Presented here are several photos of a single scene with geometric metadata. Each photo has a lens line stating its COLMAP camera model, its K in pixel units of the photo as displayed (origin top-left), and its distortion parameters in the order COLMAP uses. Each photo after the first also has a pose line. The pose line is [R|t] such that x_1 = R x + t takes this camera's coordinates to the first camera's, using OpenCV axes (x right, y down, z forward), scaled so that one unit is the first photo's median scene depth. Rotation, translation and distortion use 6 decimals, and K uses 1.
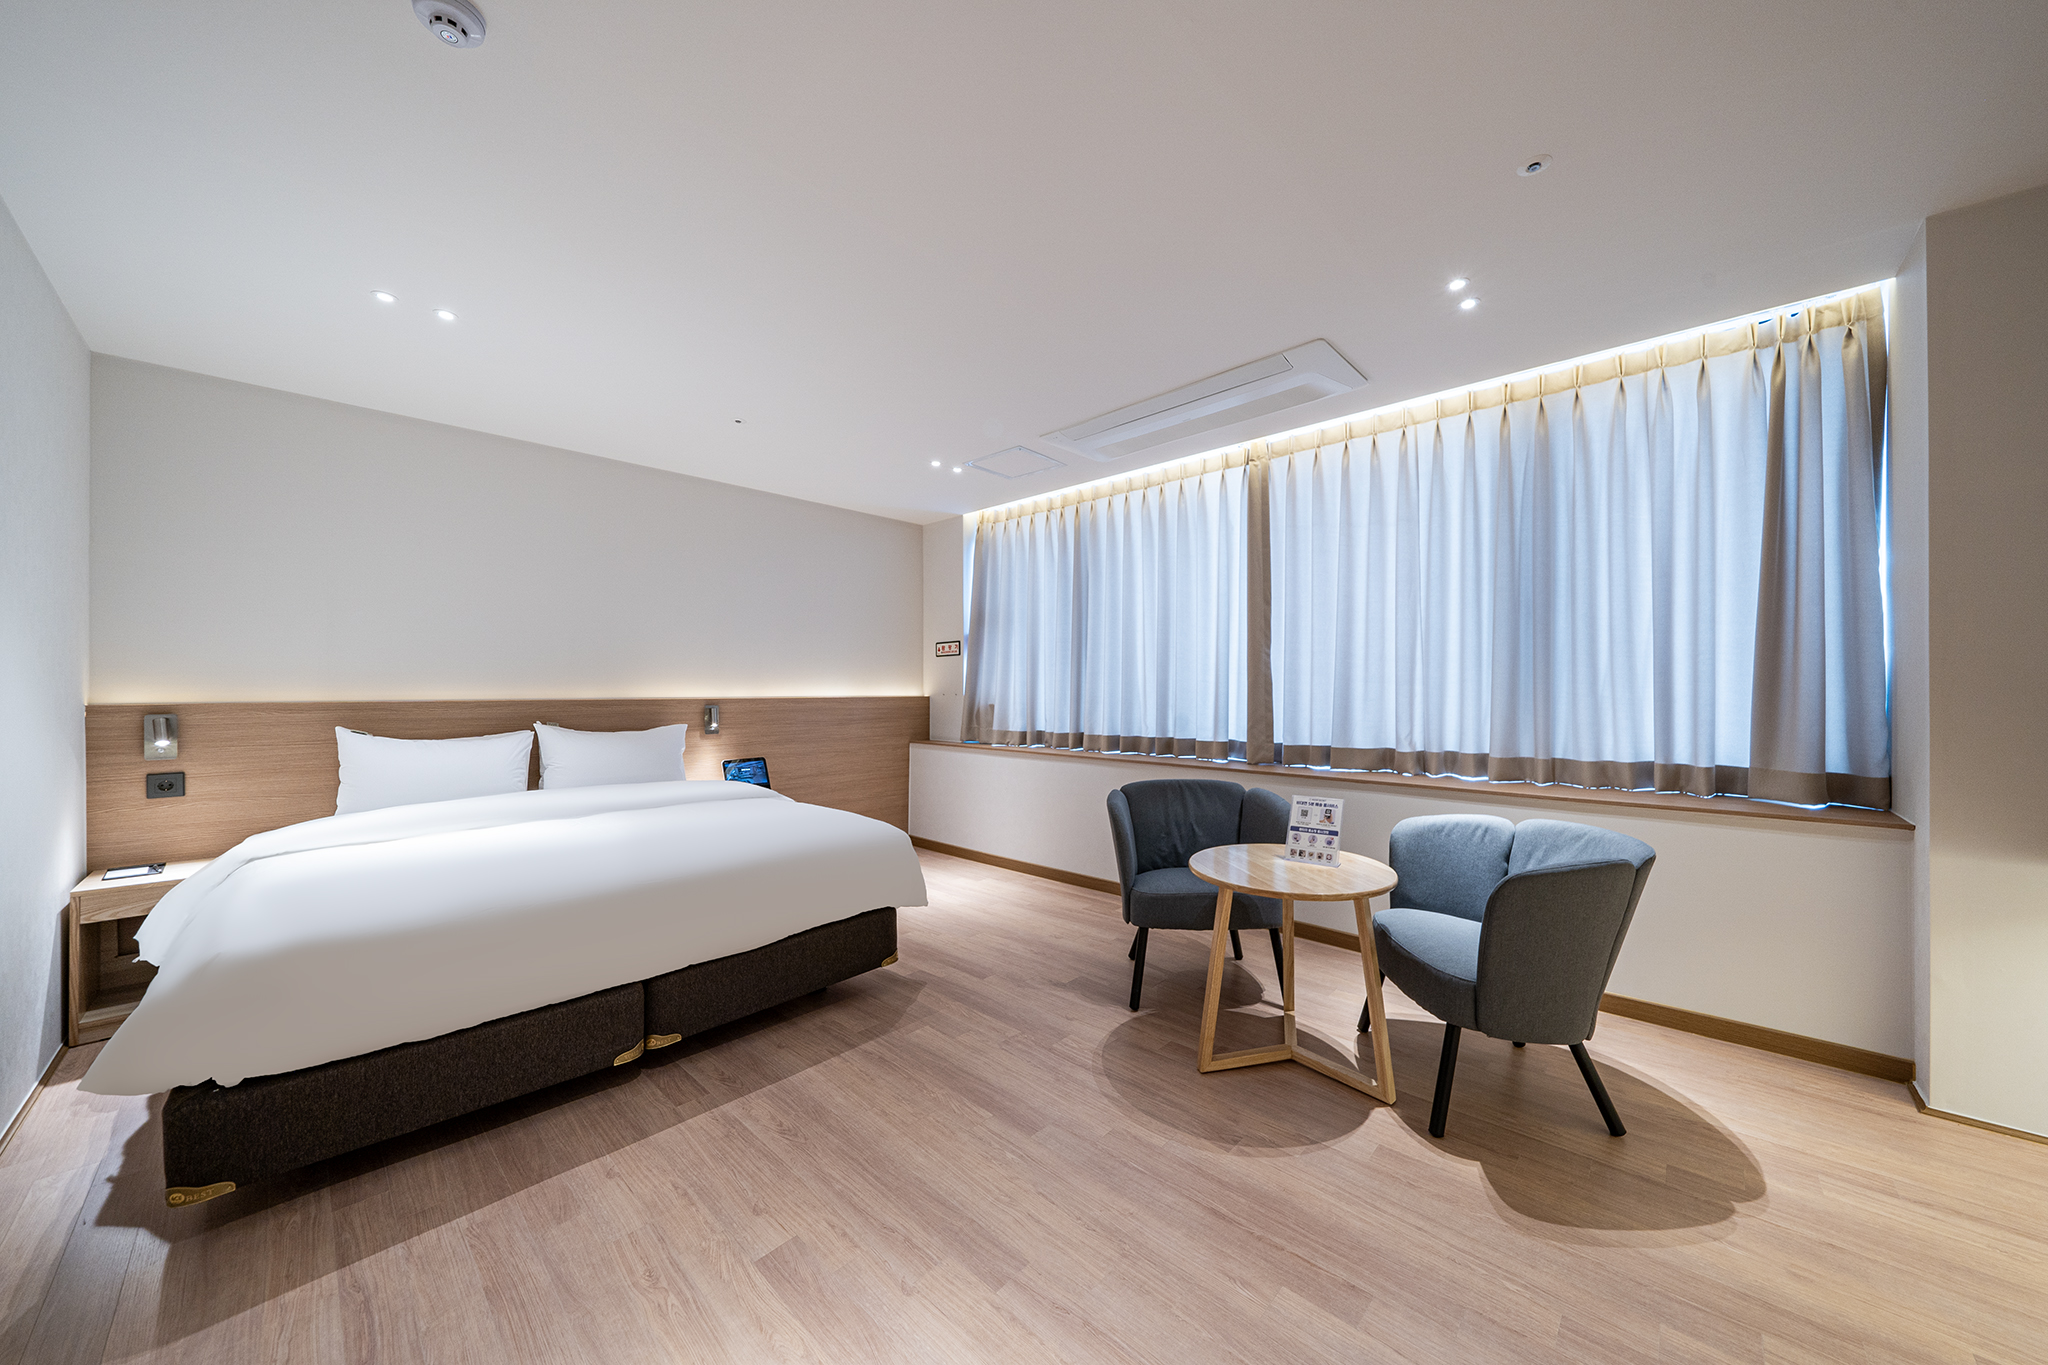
lens RADIAL K [[710.7, 0, 1035.4], [0, 710.7, 685.3], [0, 0, 1]] dist [-0.001561, 0.000122]
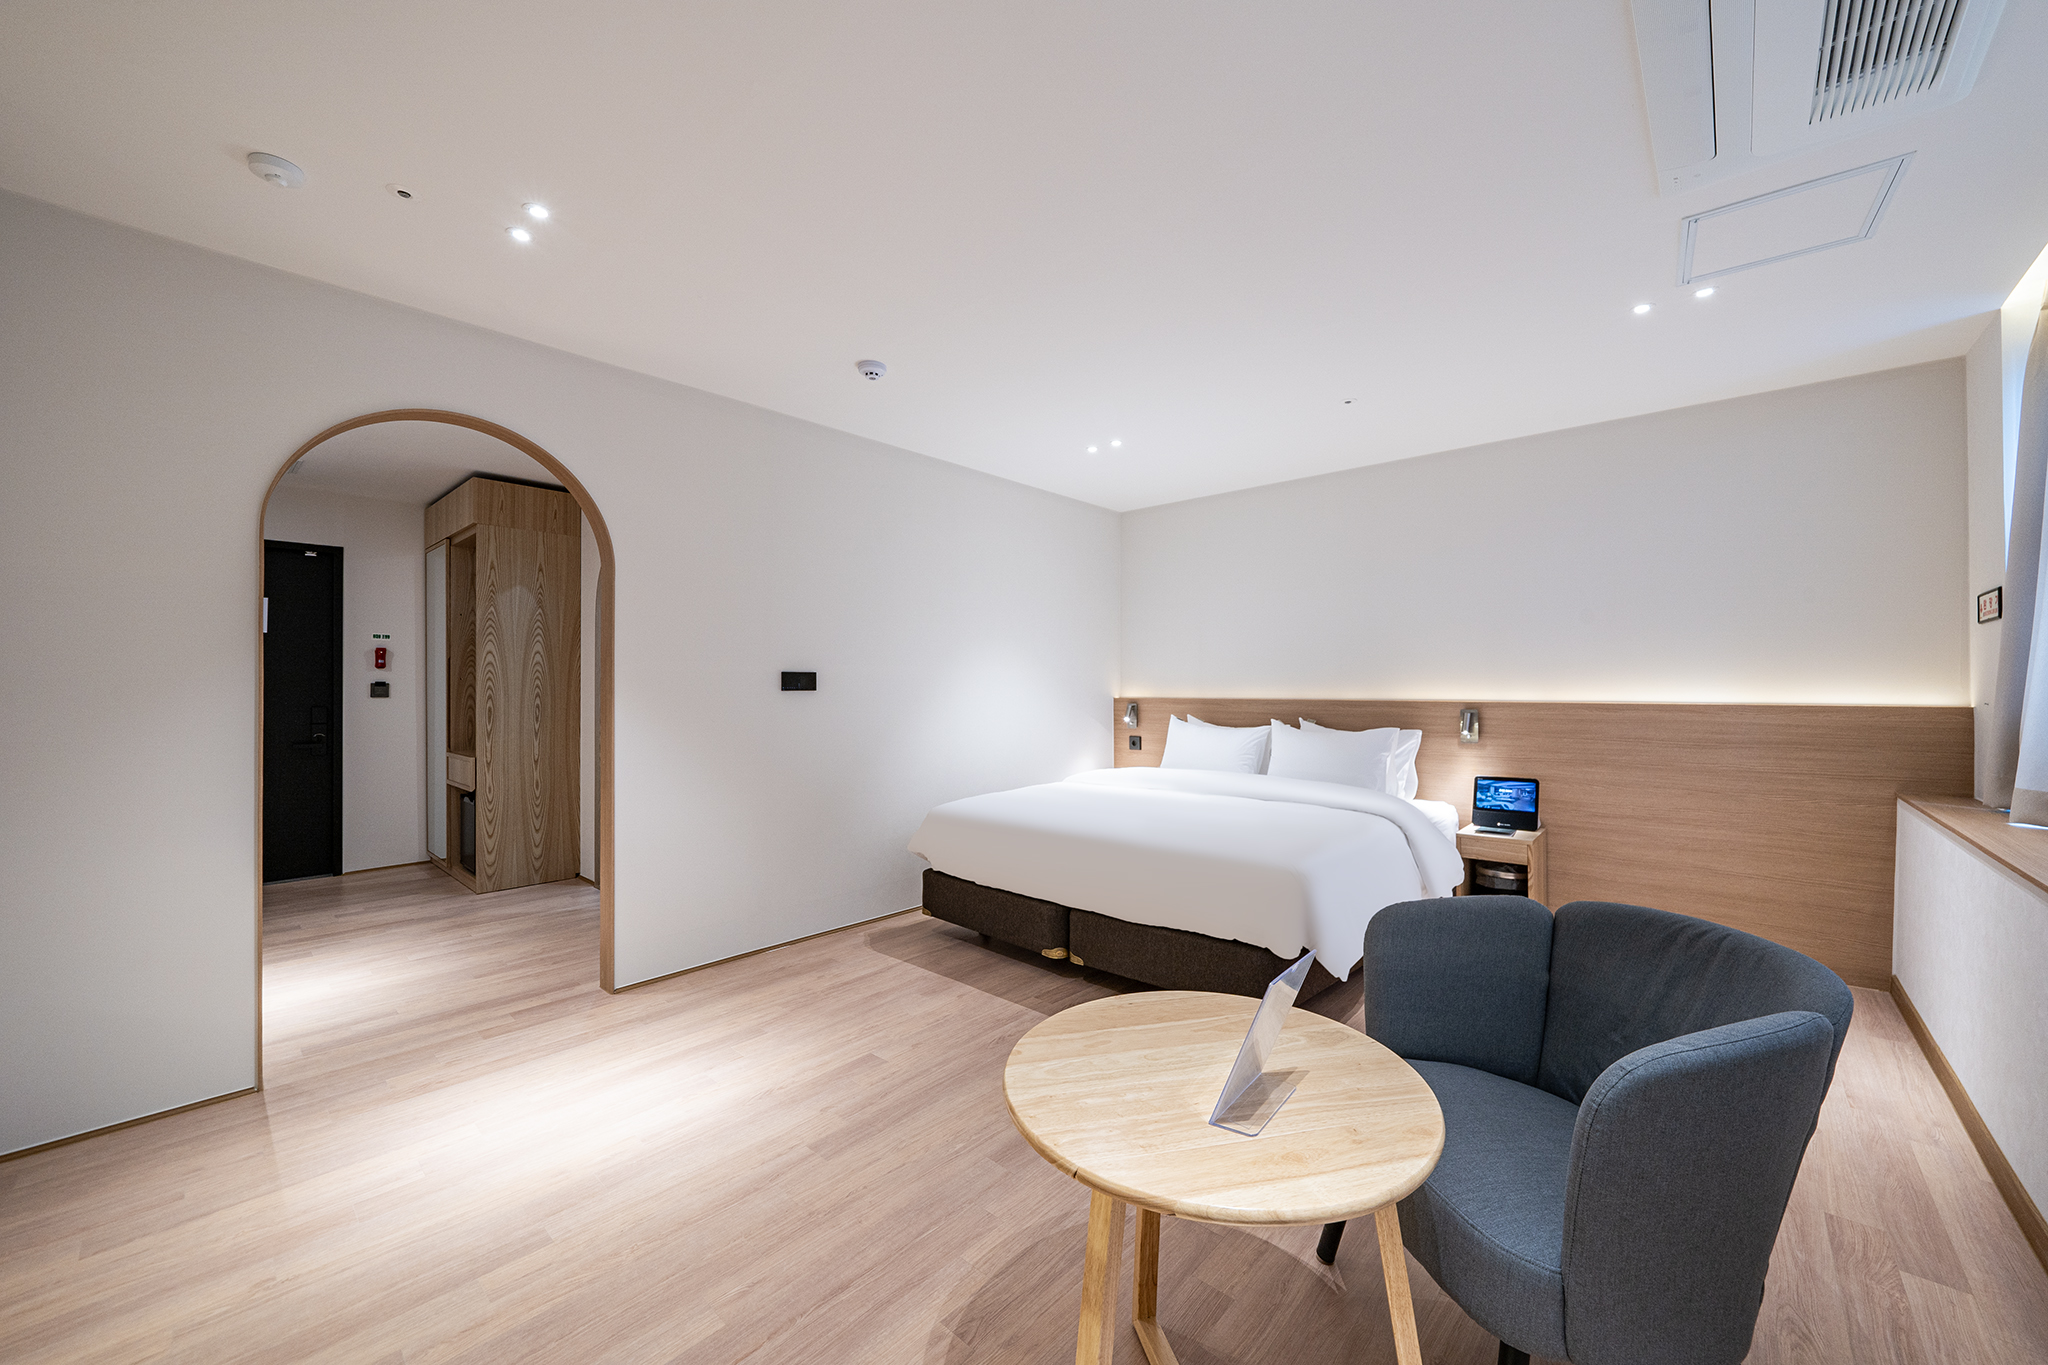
lens RADIAL K [[751.8, 0, 1024.0], [0, 751.8, 682.5], [0, 0, 1]] dist [-0.001537, -0.000103]
pose [[0.018372, -0.005205, -0.999818, 0.747220], [0.005157, 0.999974, -0.005111, -0.004321], [0.999818, -0.005062, 0.018398, 0.757461]]
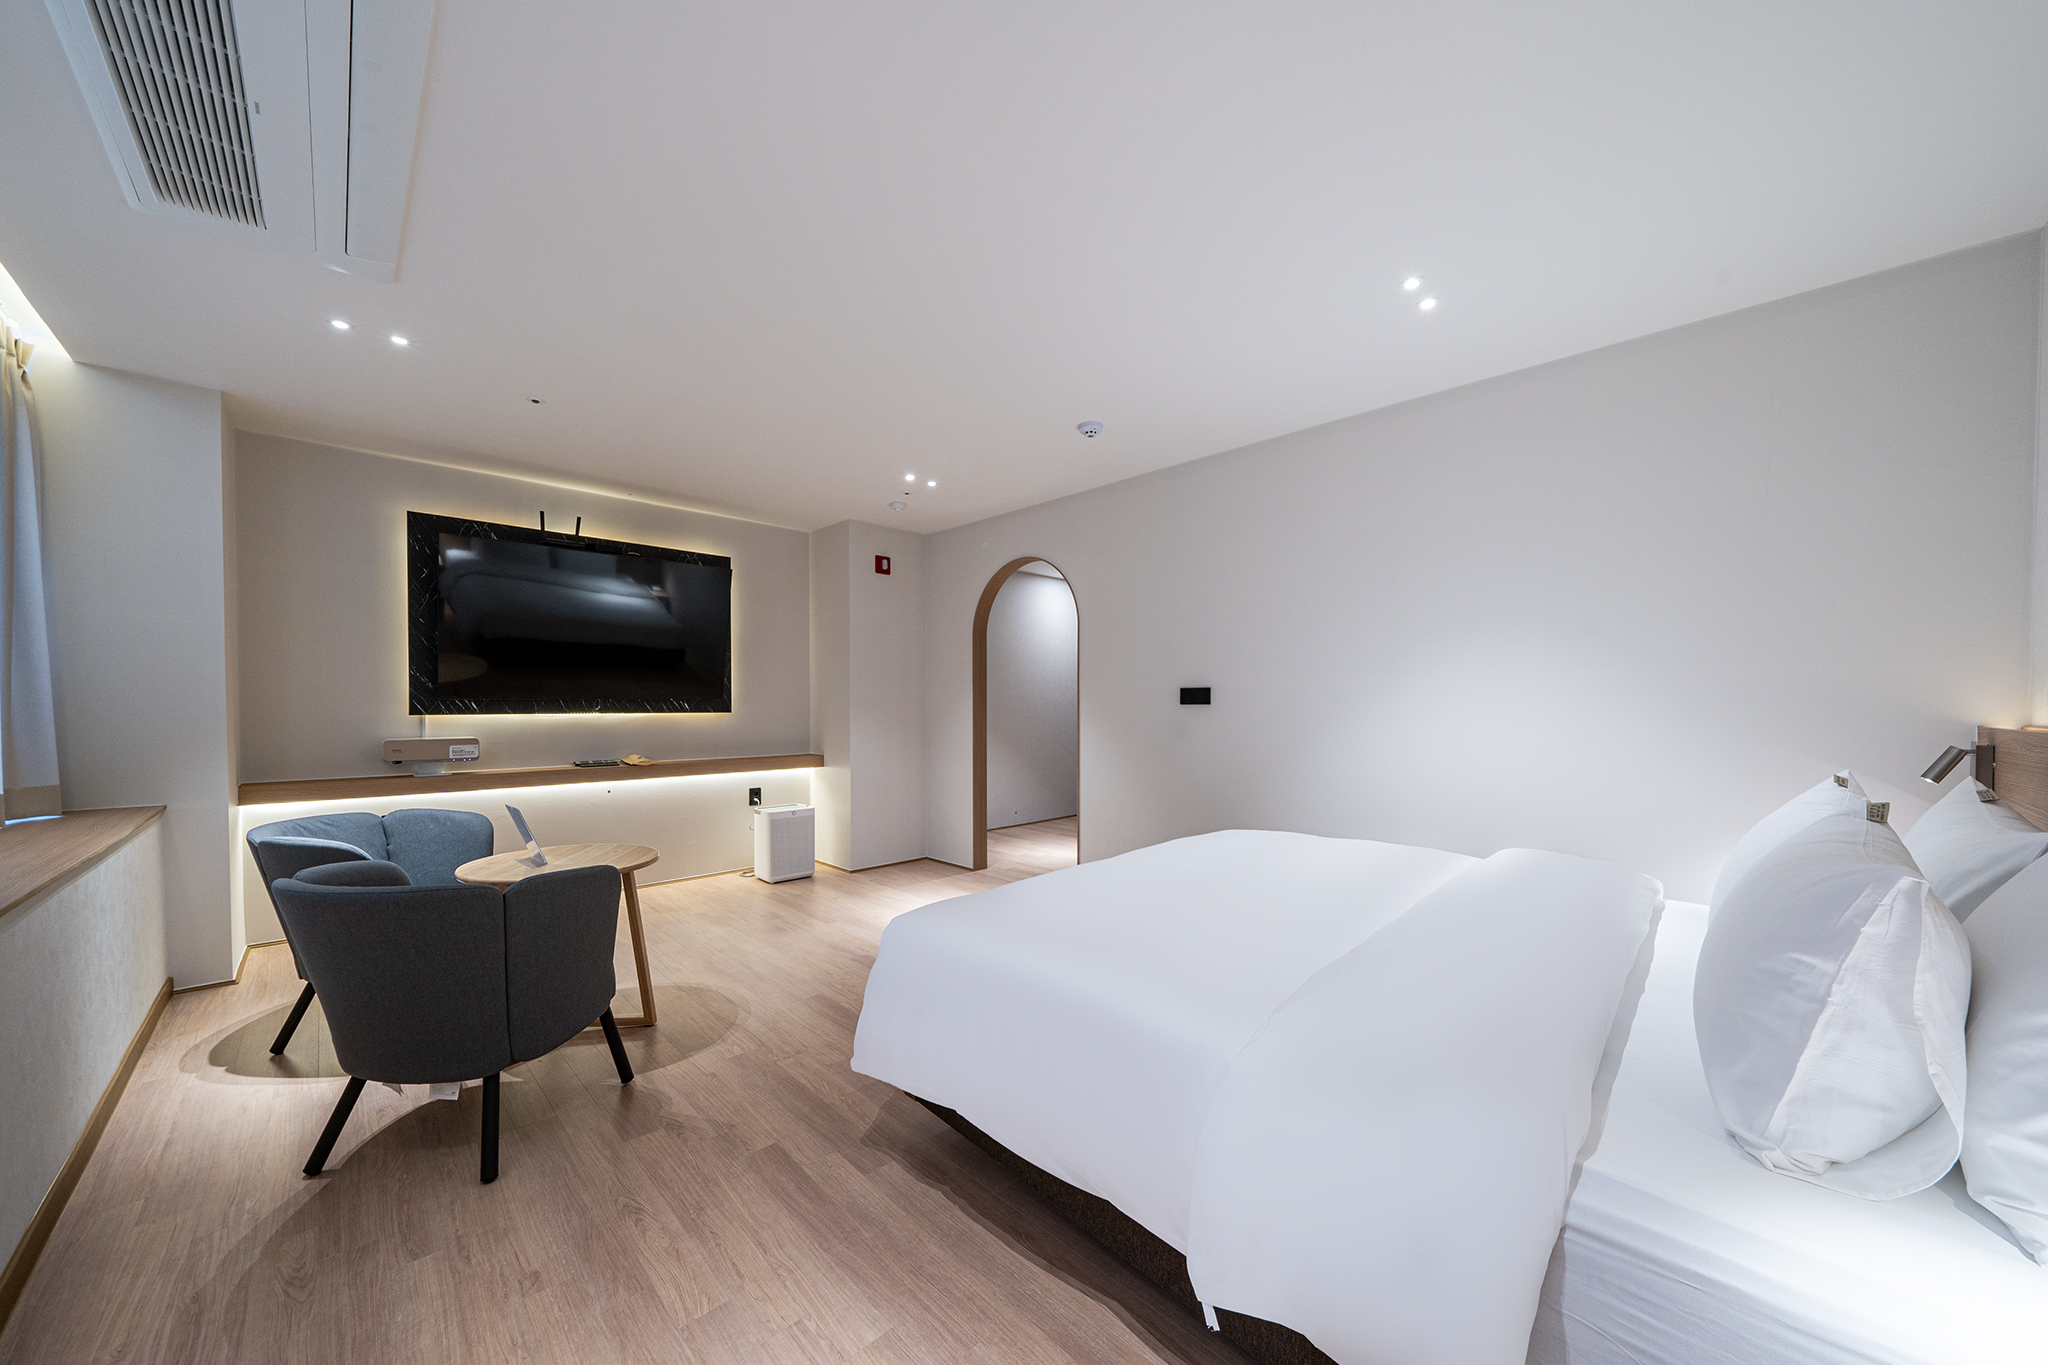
lens RADIAL K [[693.3, 0, 1024.3], [0, 693.3, 725.3], [0, 0, 1]] dist [-0.000530, 0.000006]
pose [[-0.999551, 0.001351, 0.029918, -0.363313], [0.001994, 0.999768, 0.021457, 0.013296], [-0.029883, 0.021507, -0.999322, 1.818047]]
